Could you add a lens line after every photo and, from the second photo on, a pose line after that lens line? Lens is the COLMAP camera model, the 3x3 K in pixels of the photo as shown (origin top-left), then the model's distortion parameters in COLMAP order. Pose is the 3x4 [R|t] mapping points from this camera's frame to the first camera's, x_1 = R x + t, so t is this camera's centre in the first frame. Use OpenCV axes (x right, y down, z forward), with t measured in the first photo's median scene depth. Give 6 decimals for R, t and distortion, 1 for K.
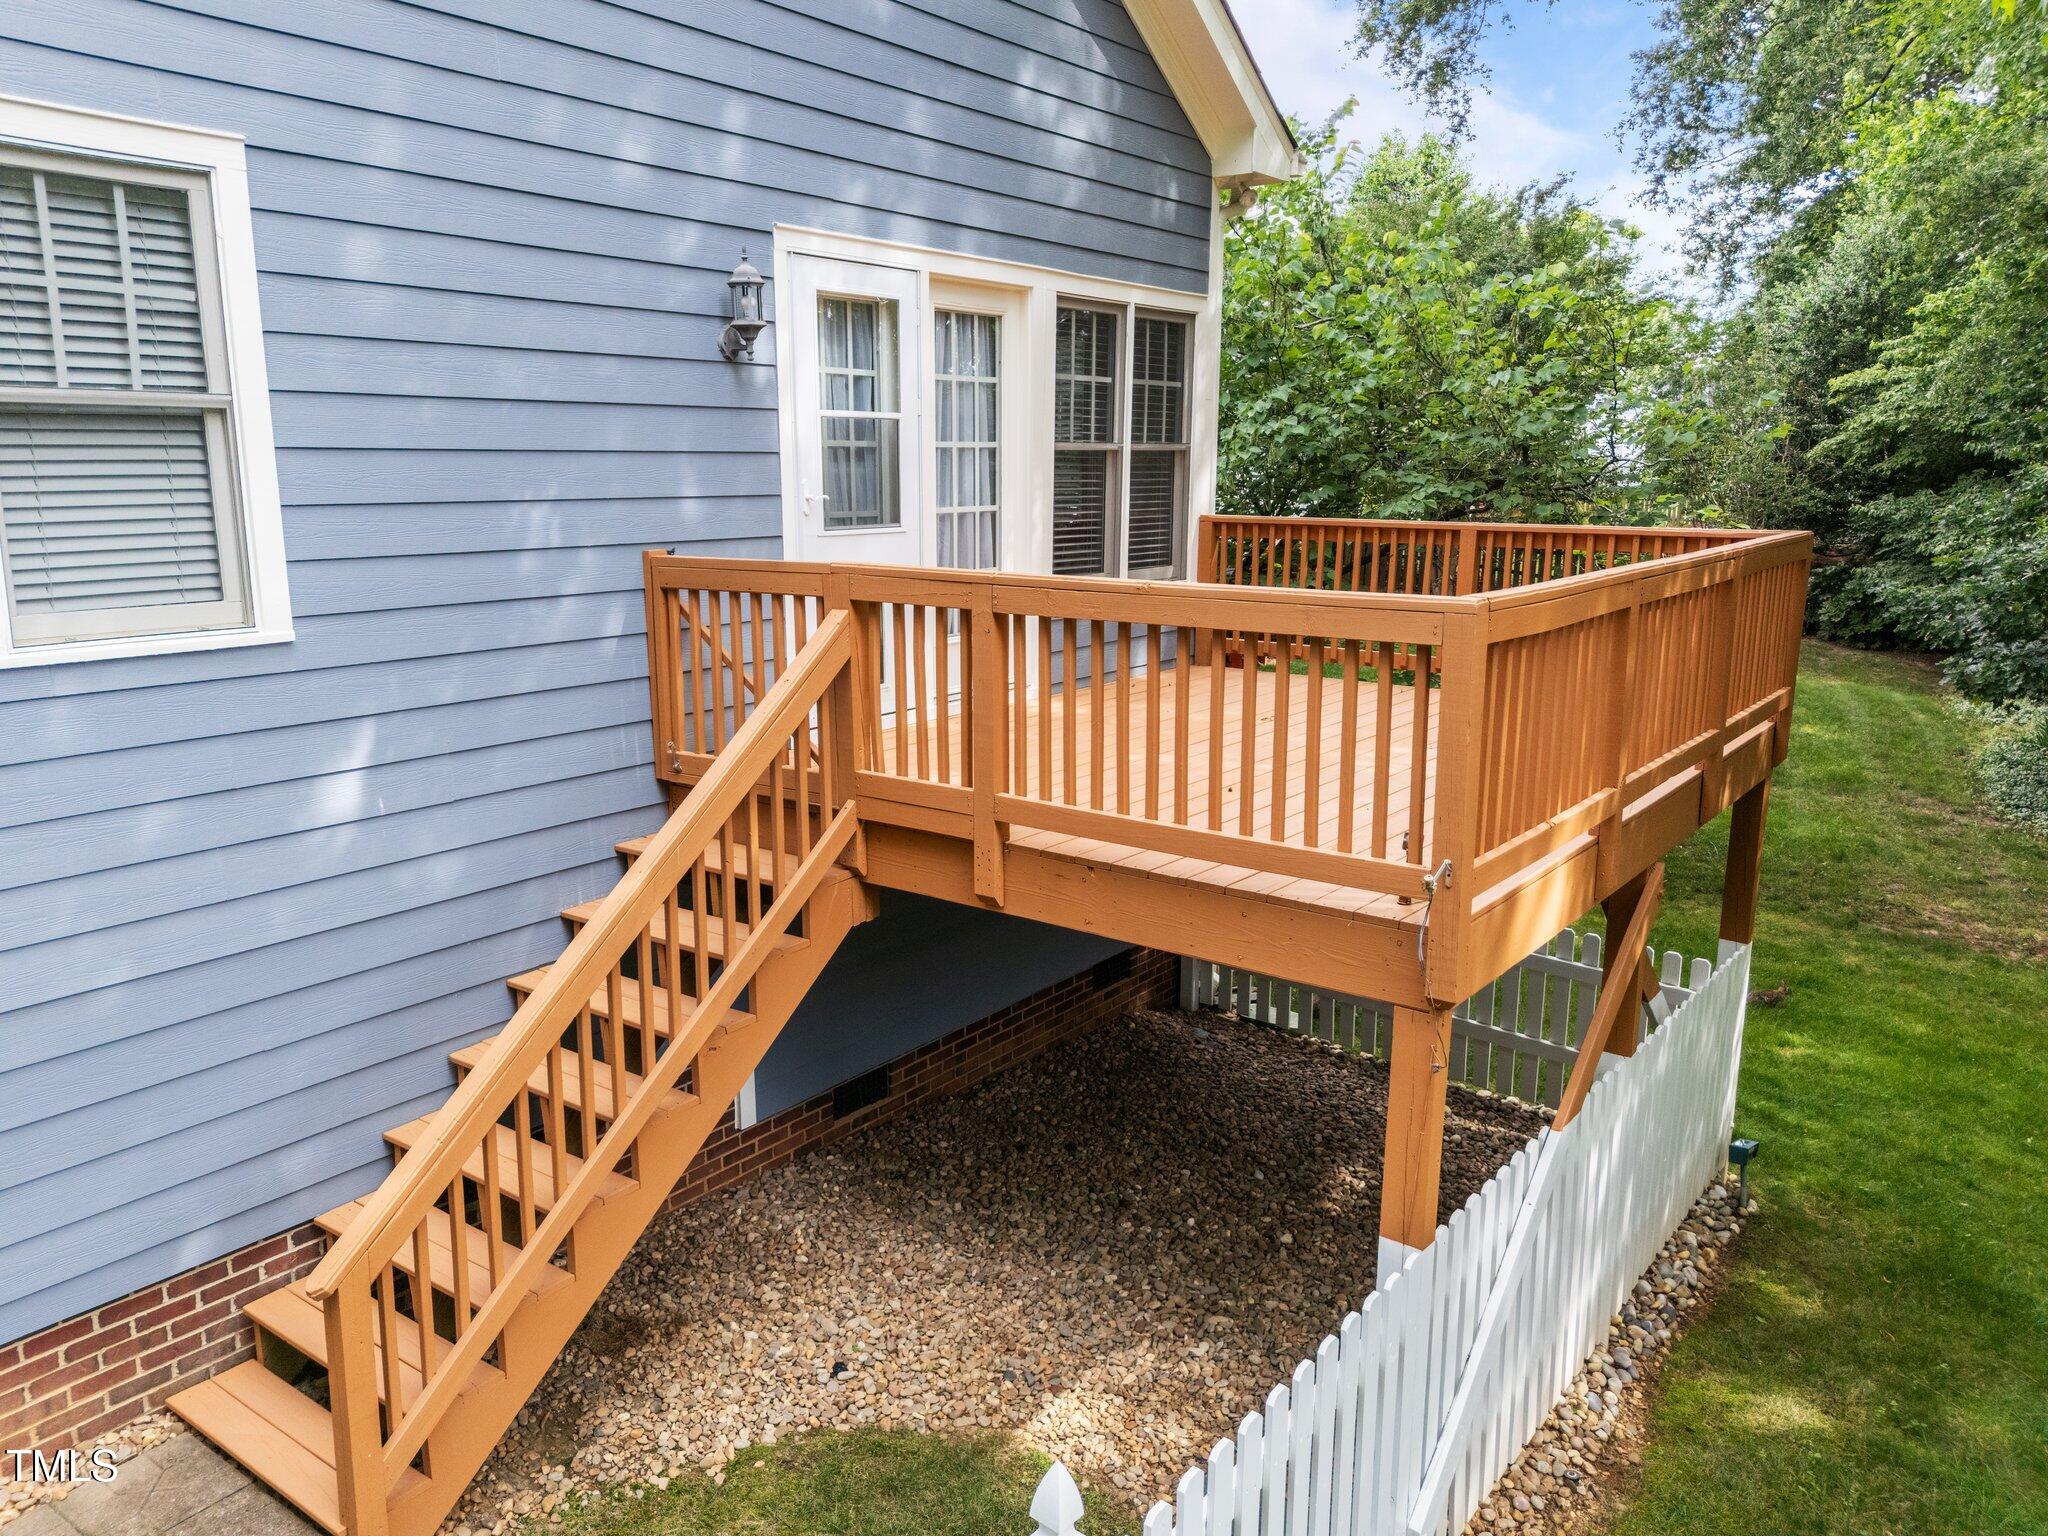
lens RADIAL K [[1536.5, 0, 1019.2], [0, 1536.5, 767.1], [0, 0, 1]] dist [0.059194, -0.040735]
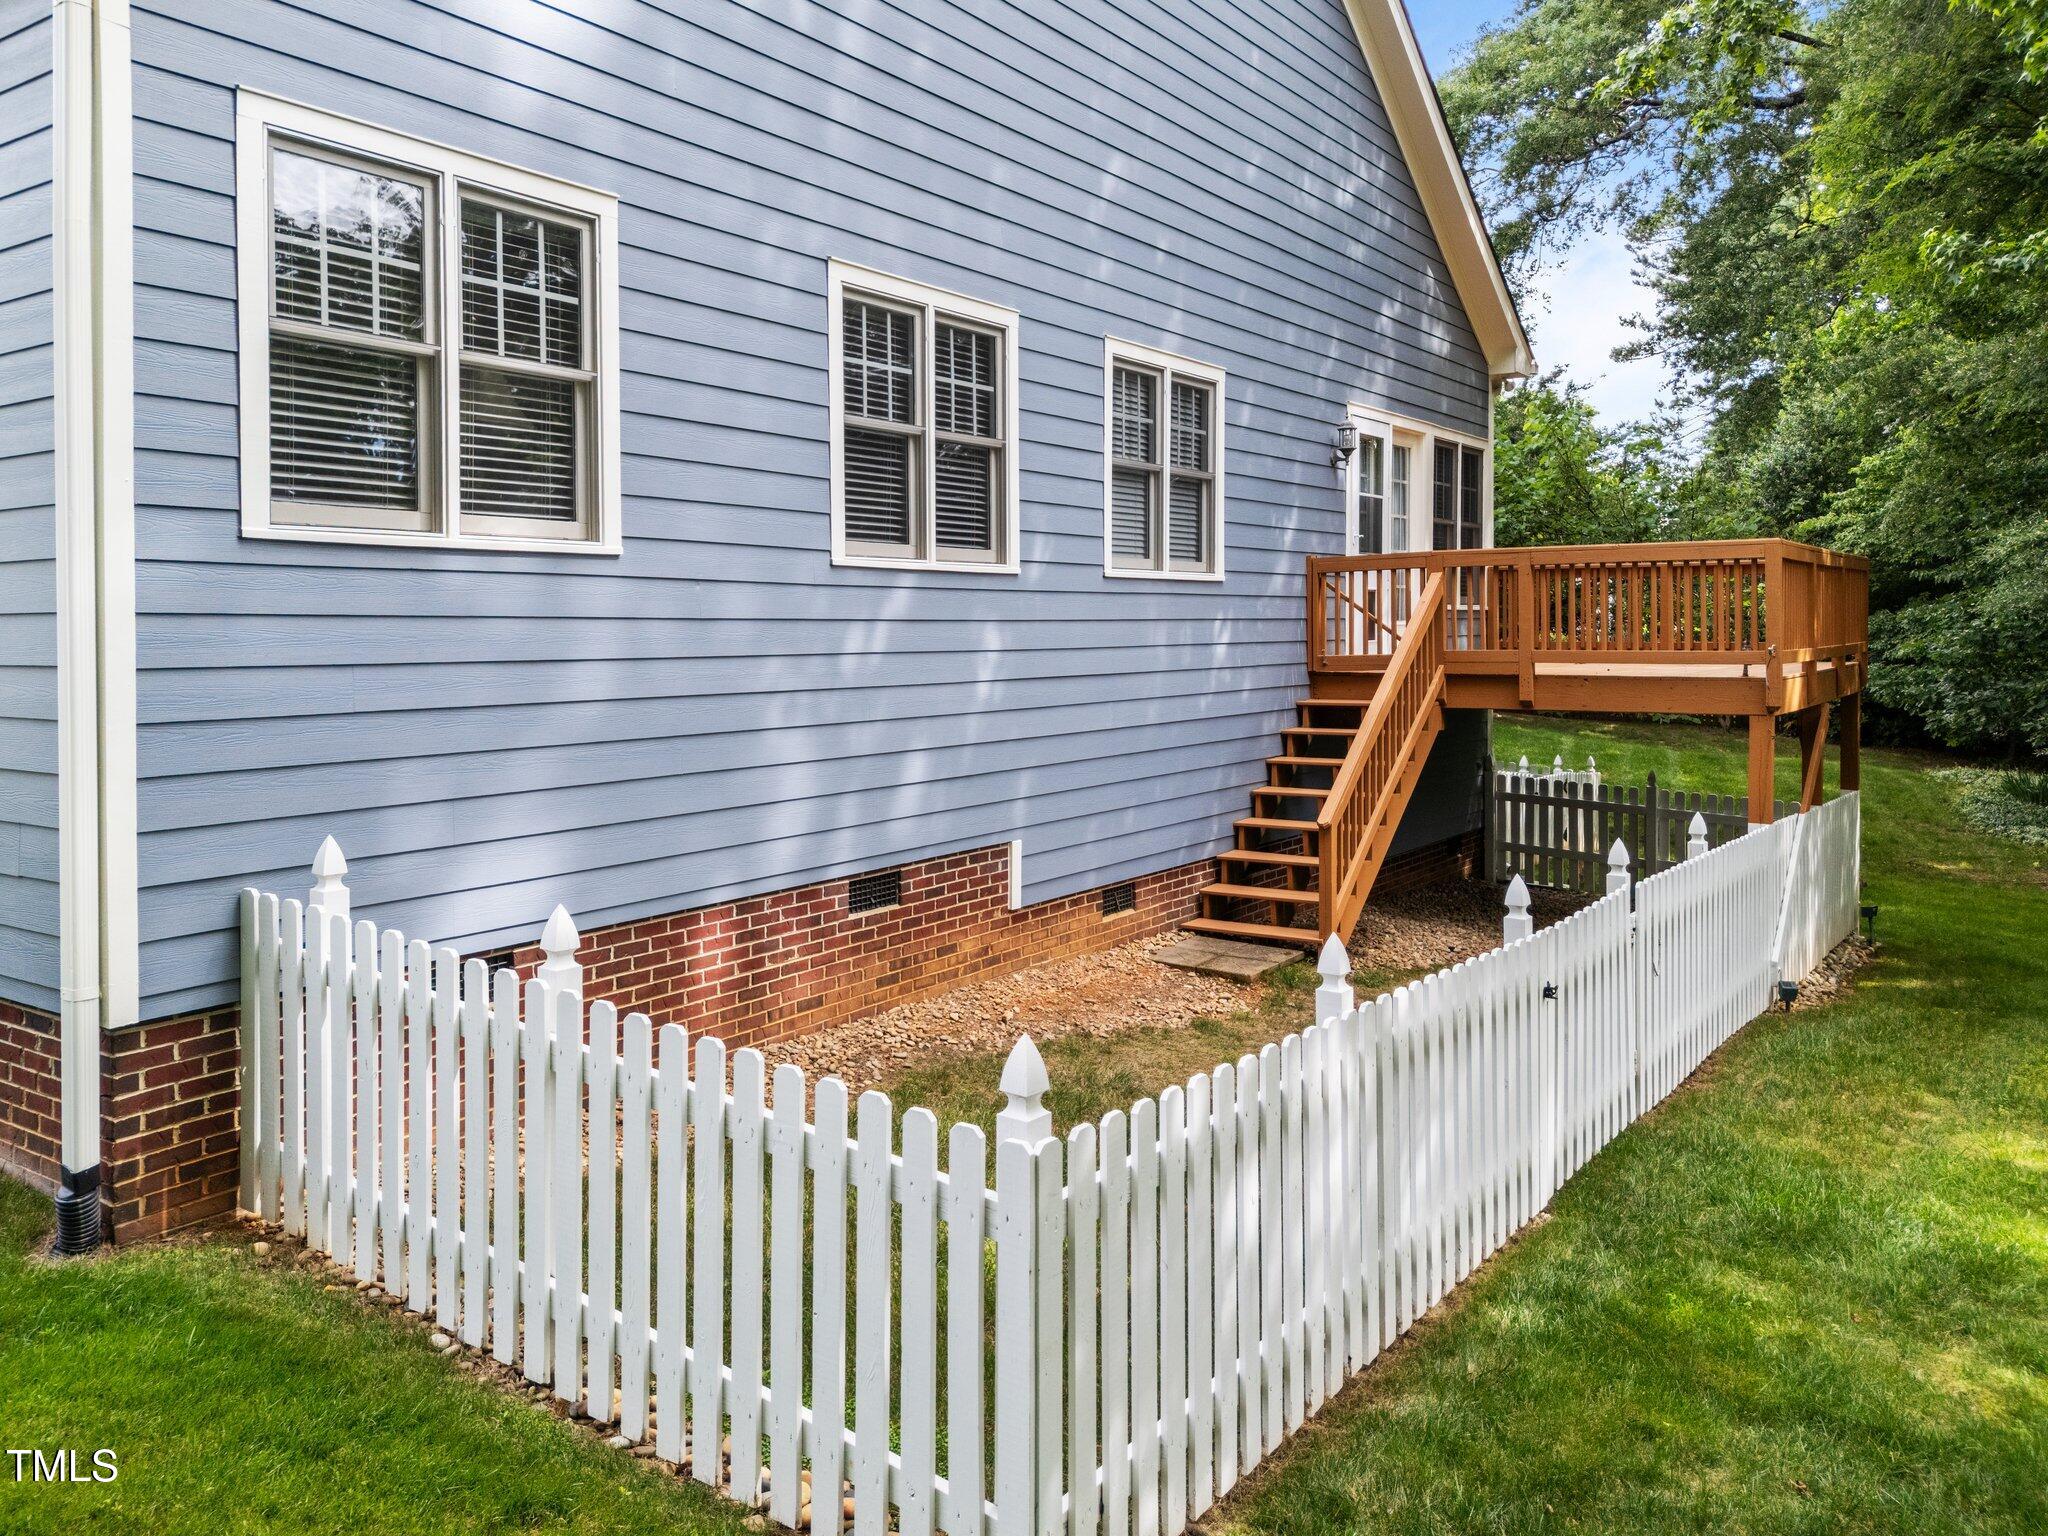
lens RADIAL K [[1536.5, 0, 1037.6], [0, 1536.5, 623.8], [0, 0, 1]] dist [0.059194, -0.040735]
pose [[0.999407, -0.009202, 0.033169, -0.145067], [0.015522, 0.980550, -0.195653, 0.073565], [-0.030724, 0.196052, 0.980112, -0.206623]]
